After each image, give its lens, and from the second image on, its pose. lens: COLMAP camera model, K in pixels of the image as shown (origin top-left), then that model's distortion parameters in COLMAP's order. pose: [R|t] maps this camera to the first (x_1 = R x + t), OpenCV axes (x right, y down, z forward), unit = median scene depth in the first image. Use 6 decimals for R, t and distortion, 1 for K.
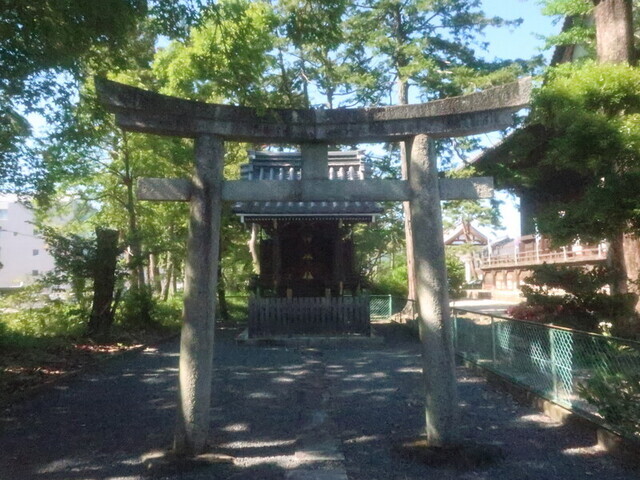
lens RADIAL K [[519.8, 0, 320.0], [0, 519.8, 240.0], [0, 0, 1]] dist [0.002495, 0.001305]
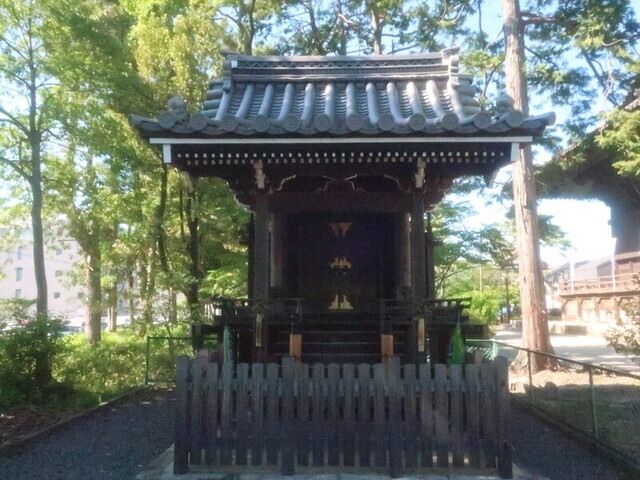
lens RADIAL K [[519.8, 0, 320.0], [0, 519.8, 240.0], [0, 0, 1]] dist [0.002495, 0.001305]
pose [[0.996956, 0.002707, -0.077922, -0.005309], [-0.006426, 0.998850, -0.047514, 0.033133], [0.077704, 0.047870, 0.995827, 0.512516]]
